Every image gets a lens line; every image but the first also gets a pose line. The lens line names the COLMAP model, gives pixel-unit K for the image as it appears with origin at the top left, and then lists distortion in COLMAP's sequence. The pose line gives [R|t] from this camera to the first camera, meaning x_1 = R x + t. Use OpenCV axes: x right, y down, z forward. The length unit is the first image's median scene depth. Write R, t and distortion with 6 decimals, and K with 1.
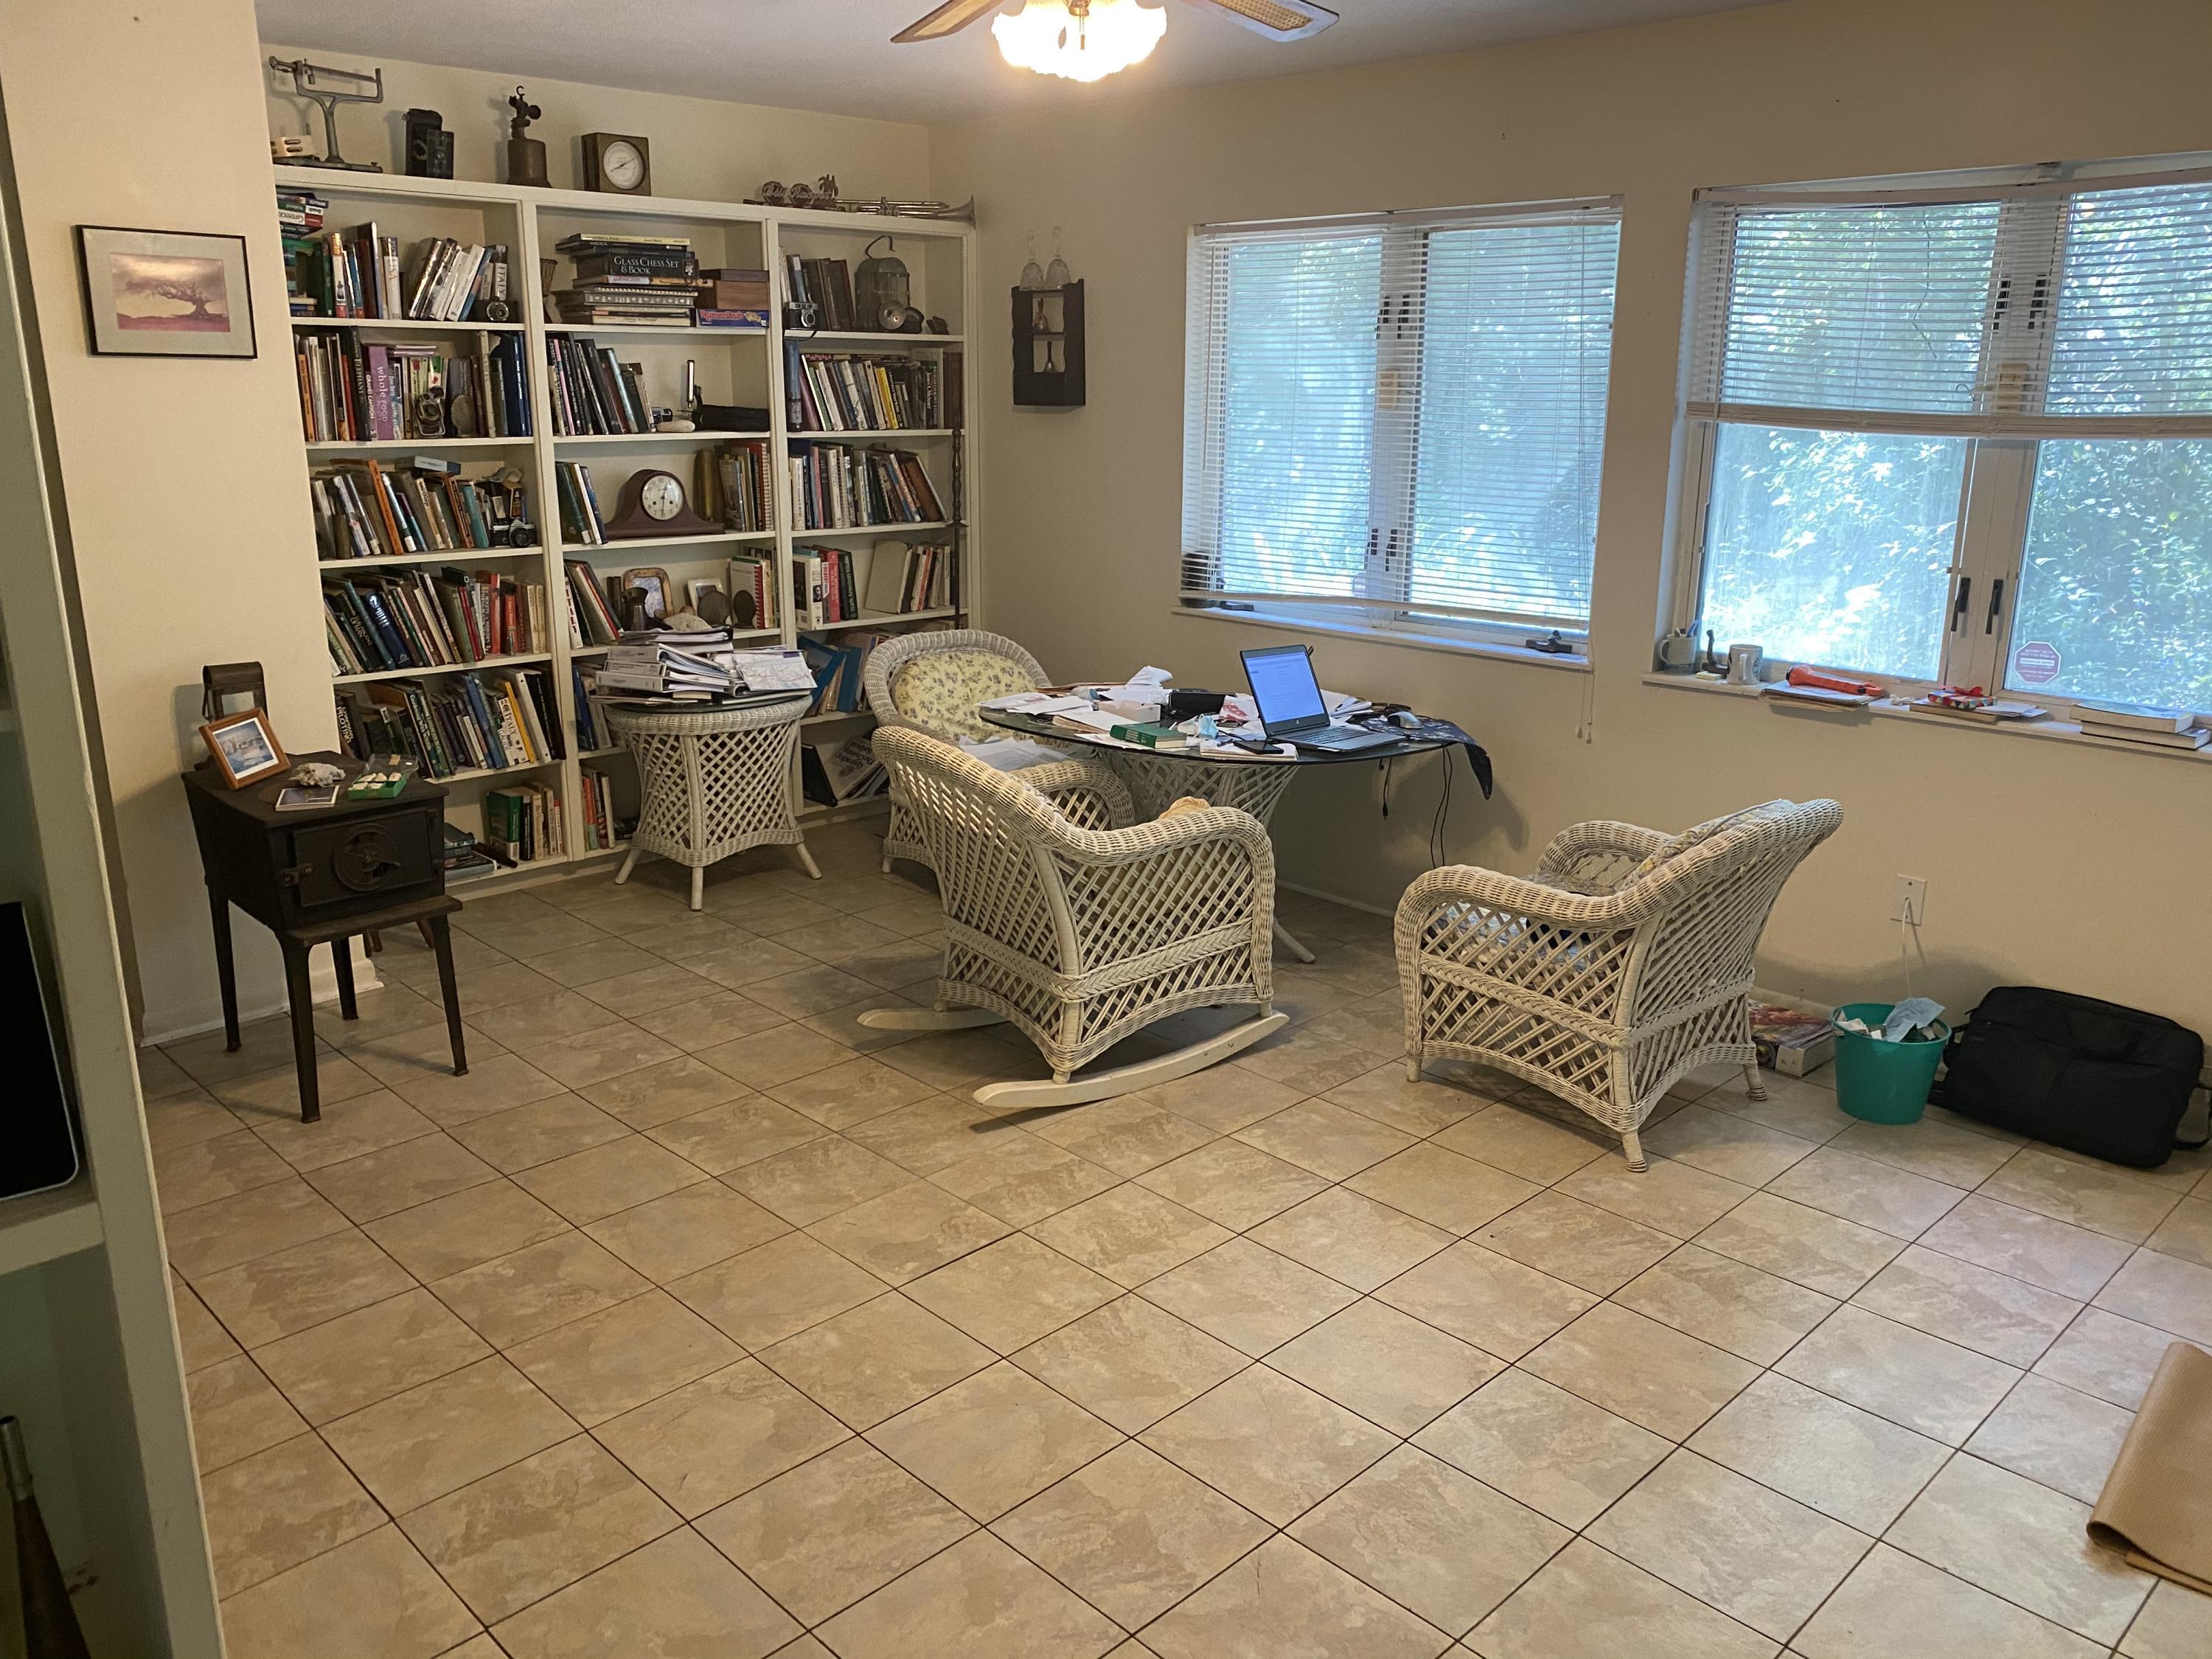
lens RADIAL K [[1710.5, 0, 1104.2], [0, 1710.5, 808.8], [0, 0, 1]] dist [0.048114, -0.053862]
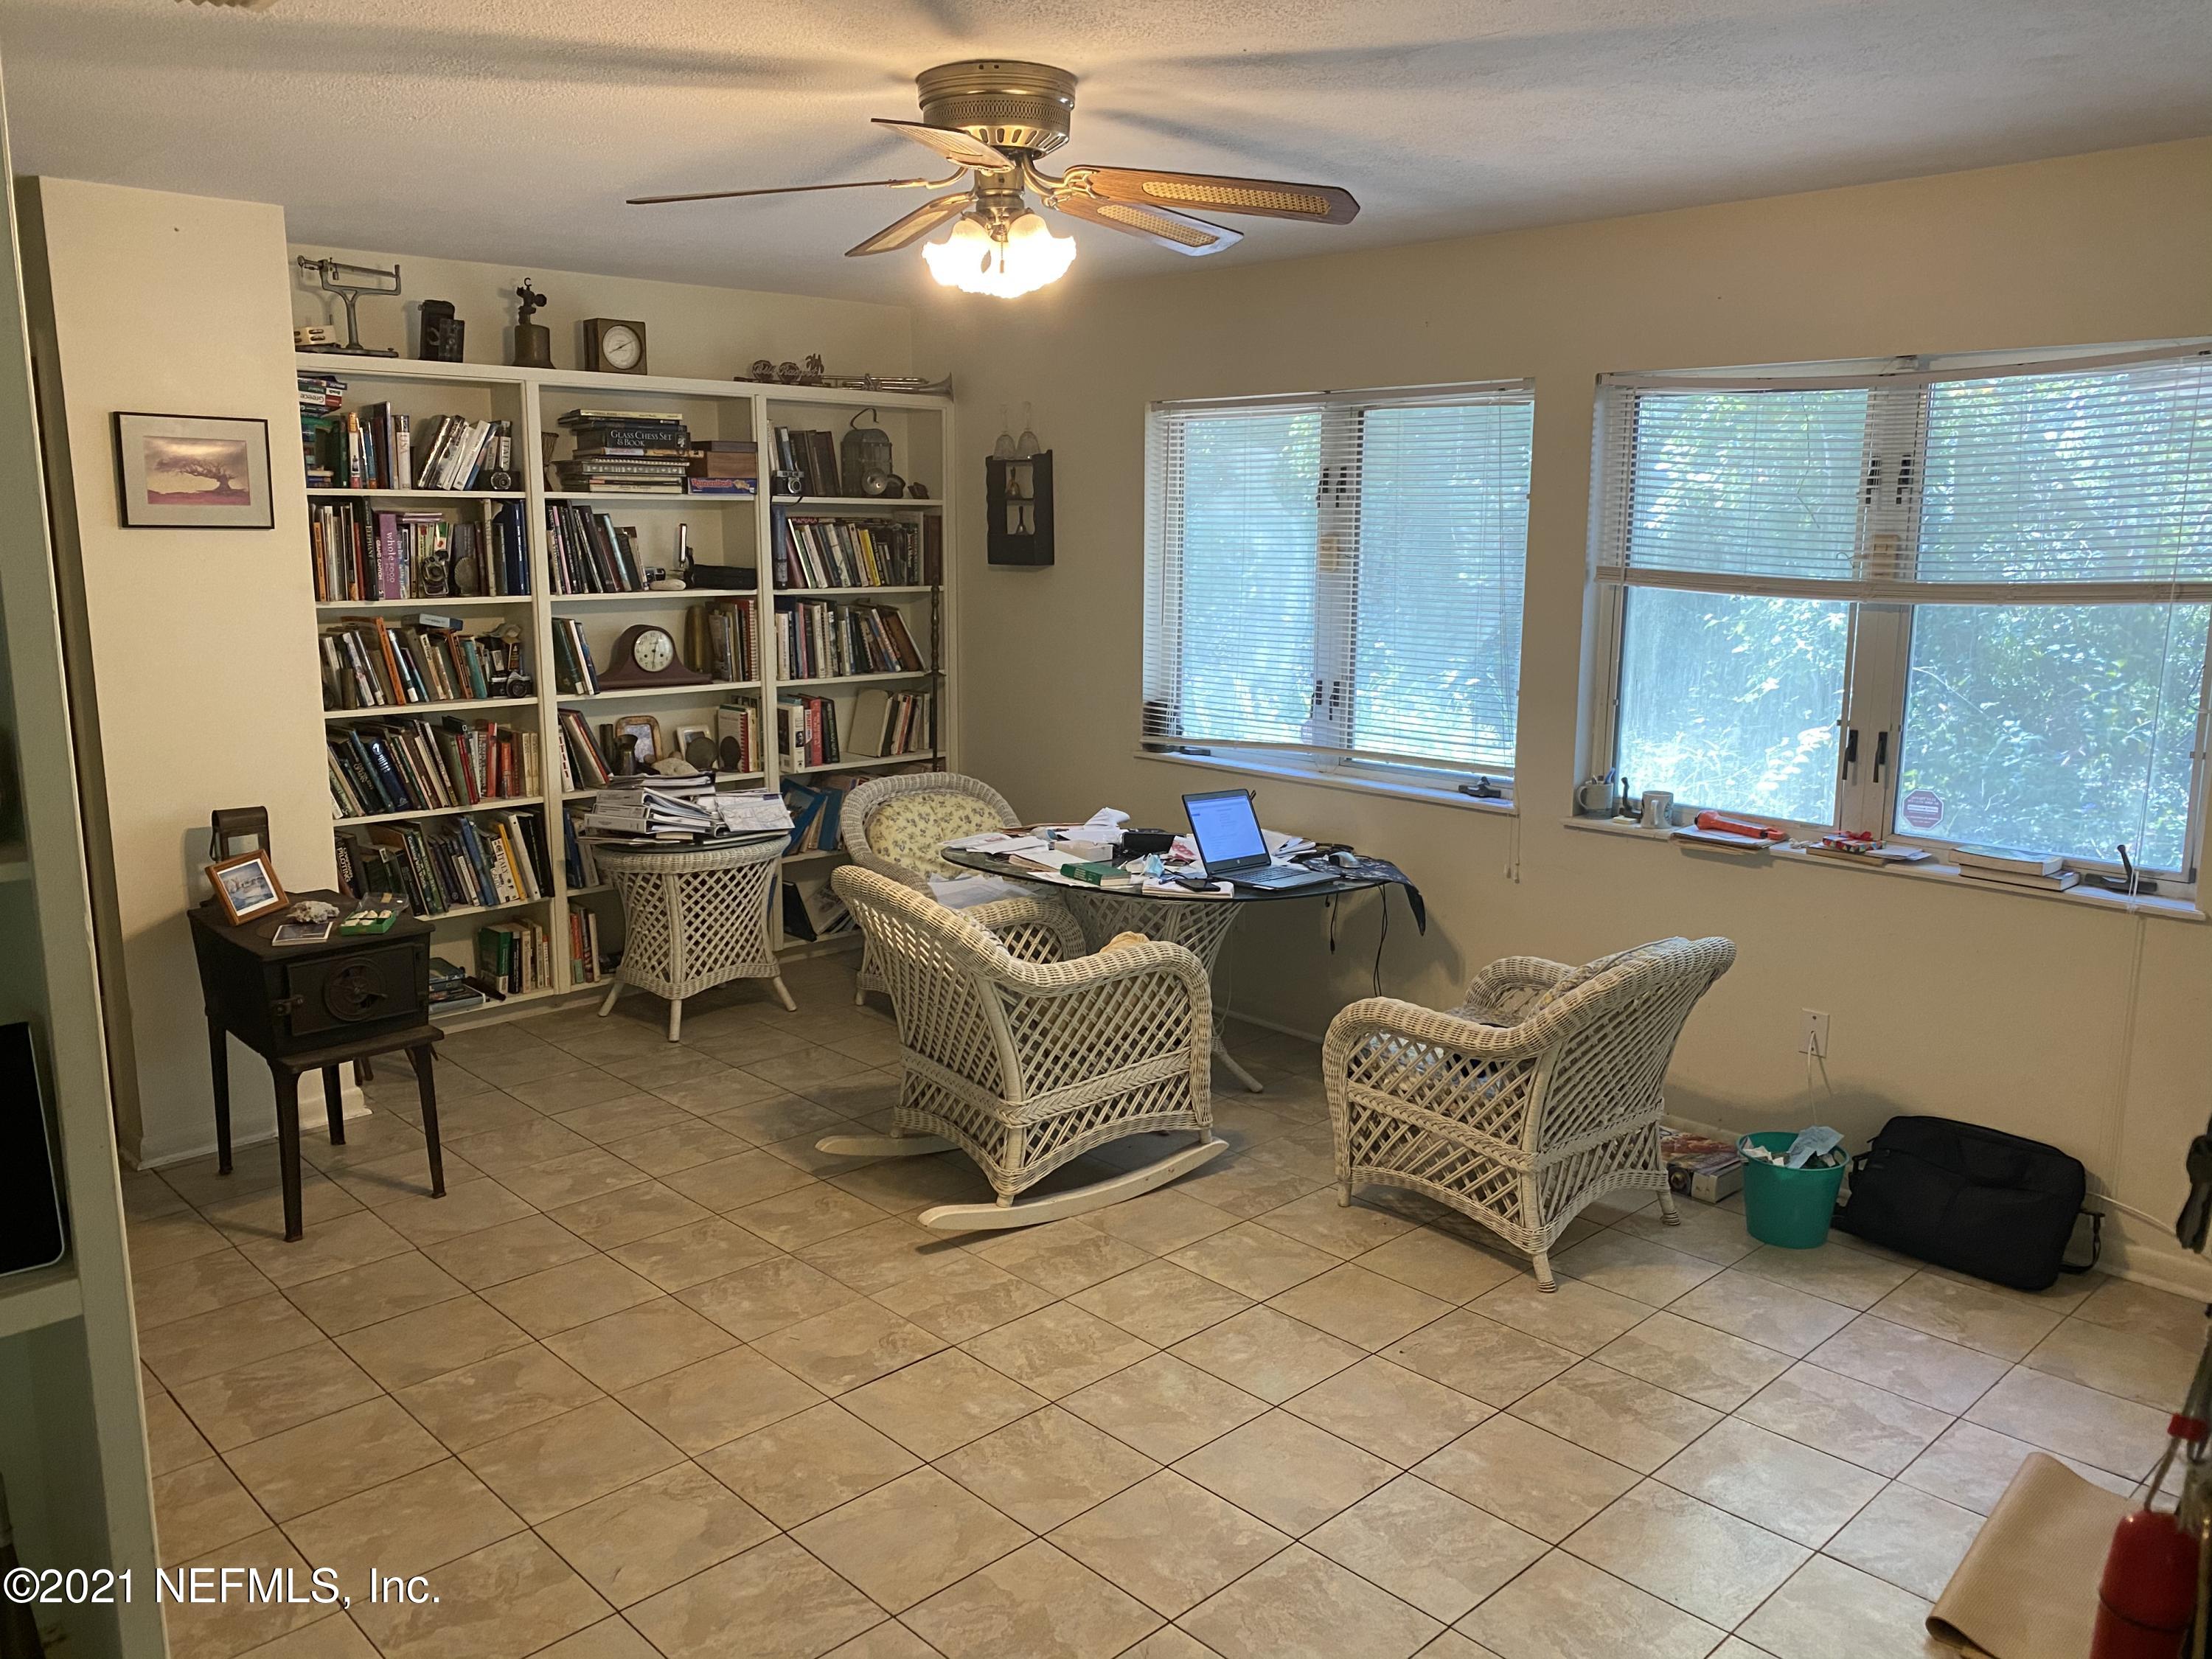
lens RADIAL K [[1710.5, 0, 1104.2], [0, 1710.5, 808.8], [0, 0, 1]] dist [0.048114, -0.053862]
pose [[0.999957, 0.000911, -0.009224, 0.041921], [-0.001637, 0.996866, -0.079089, 0.000267], [0.009123, 0.079101, 0.996825, -0.063890]]
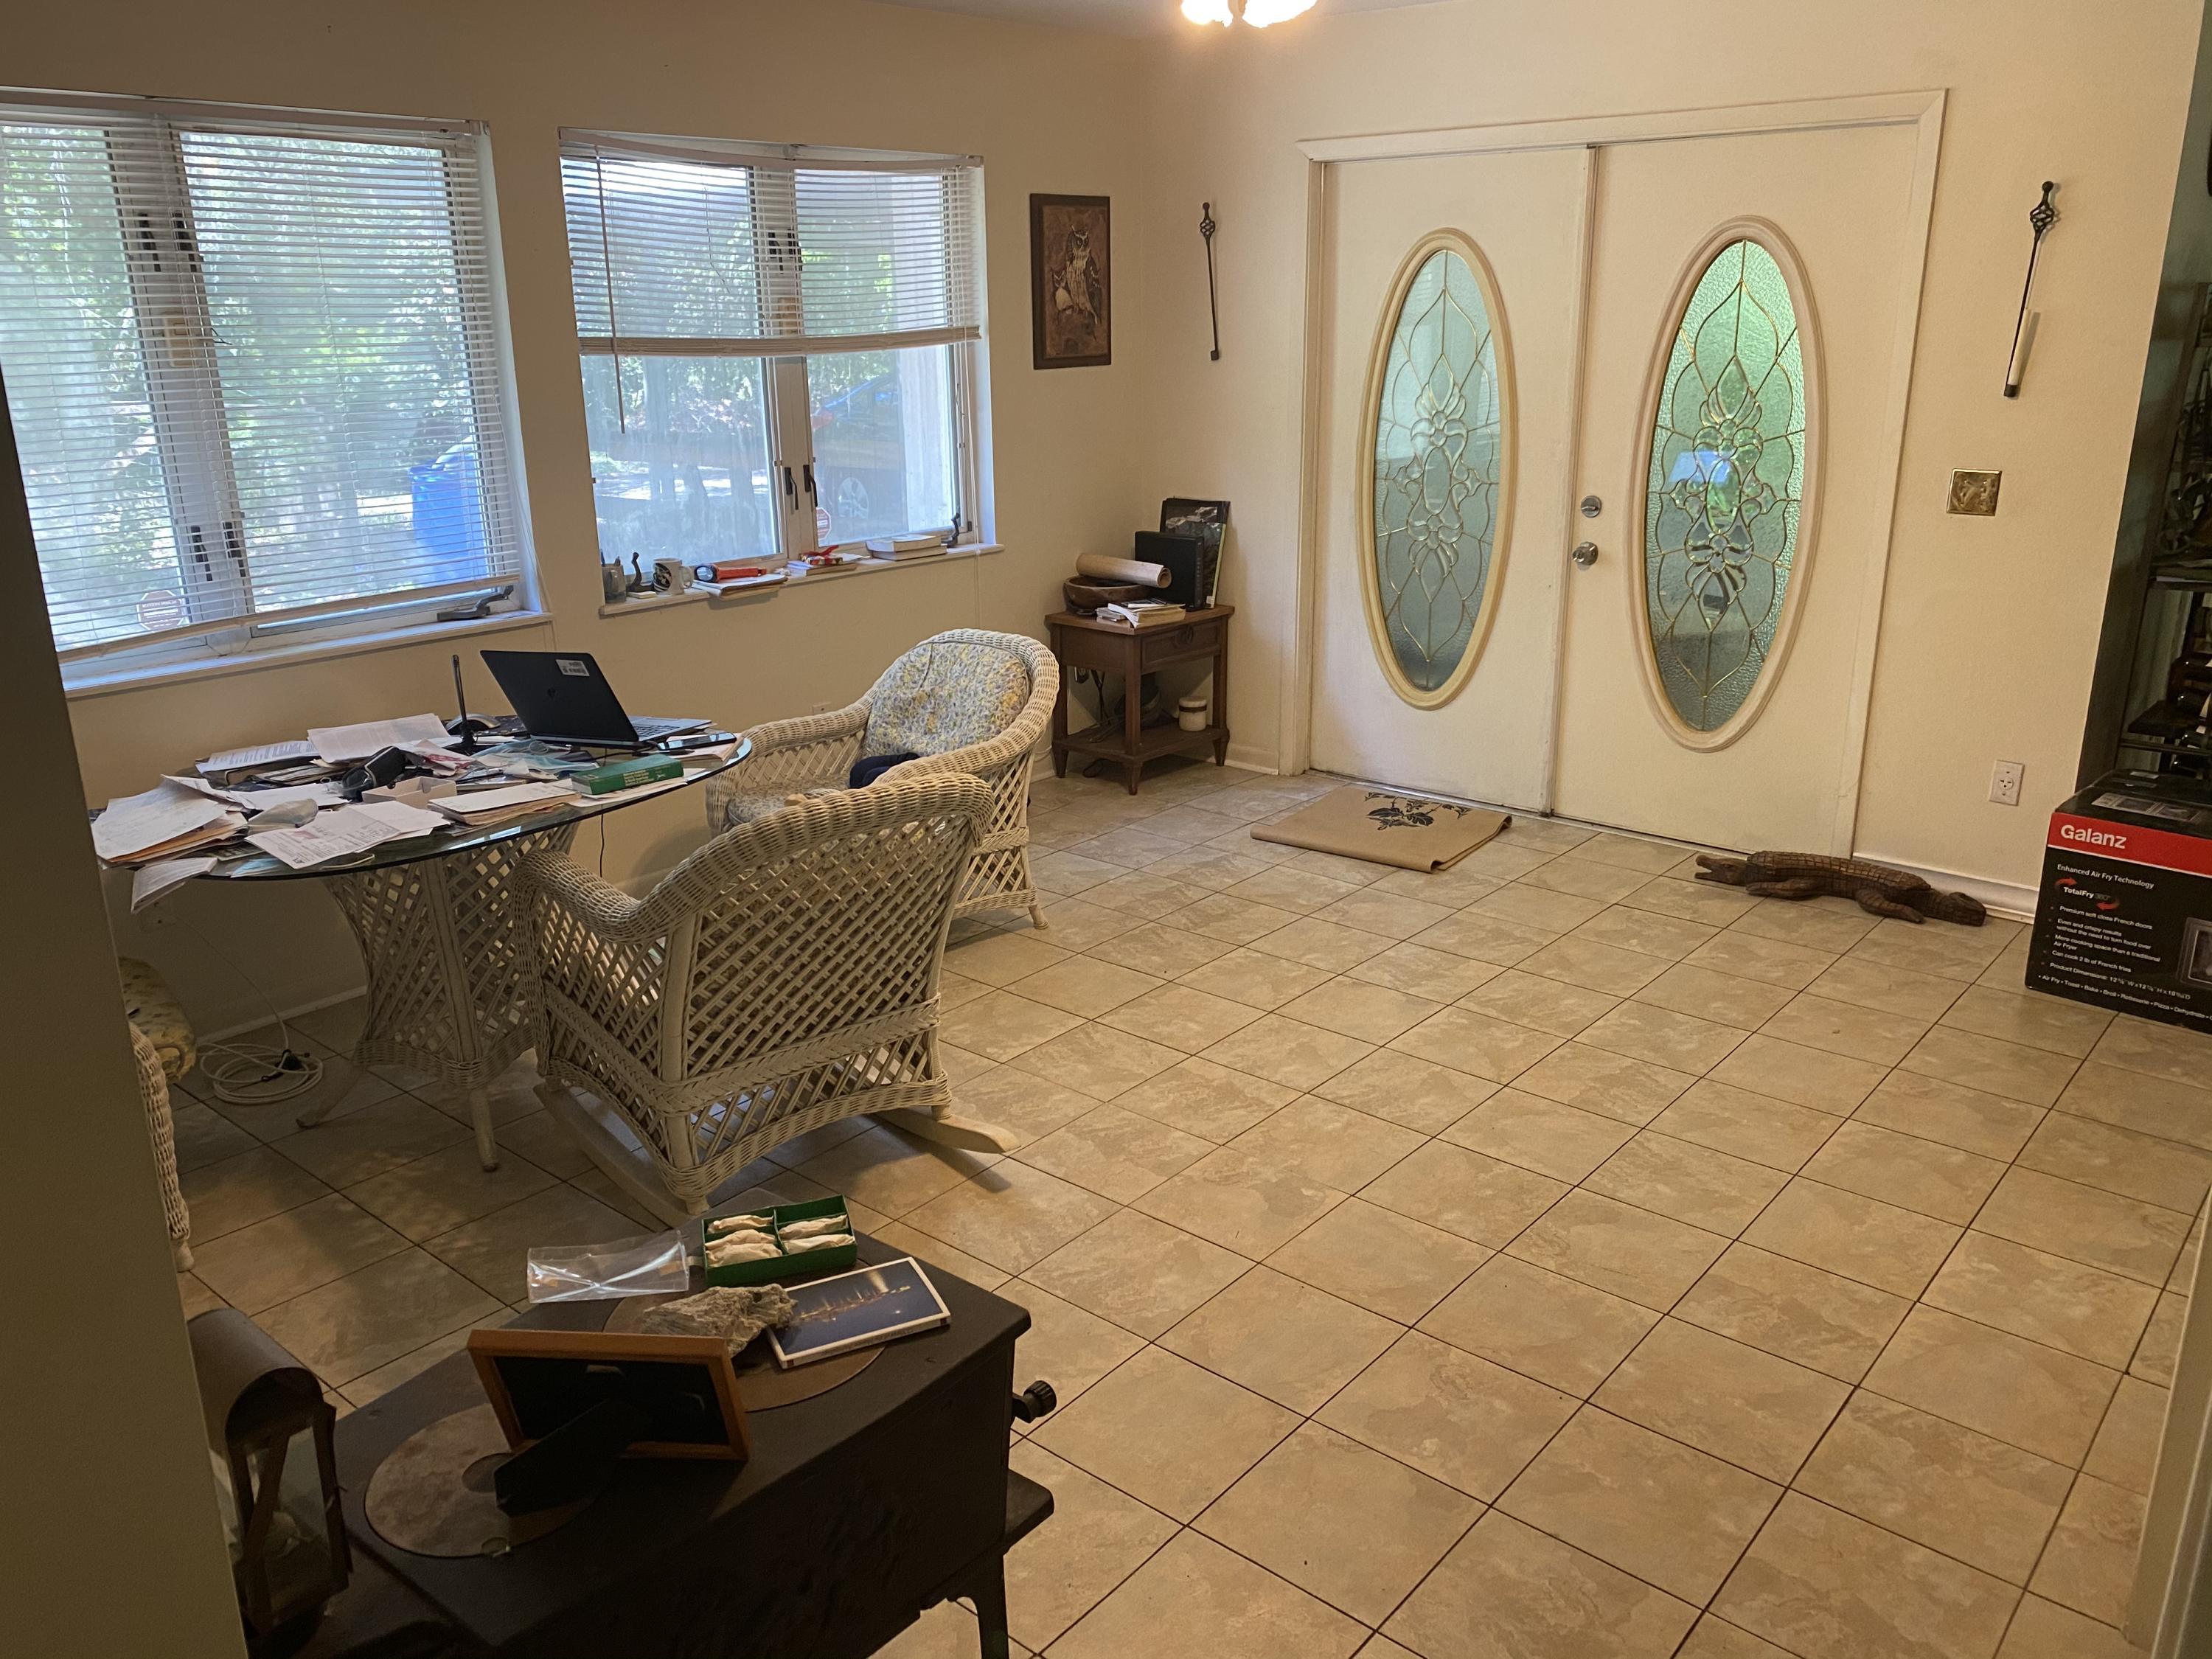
lens RADIAL K [[1667.0, 0, 1106.8], [0, 1667.0, 808.3], [0, 0, 1]] dist [-0.004016, -0.003376]
pose [[-0.087048, -0.292376, 0.952334, -0.738765], [0.263833, 0.915062, 0.305048, -0.206083], [-0.960632, 0.277811, -0.002516, 0.802322]]
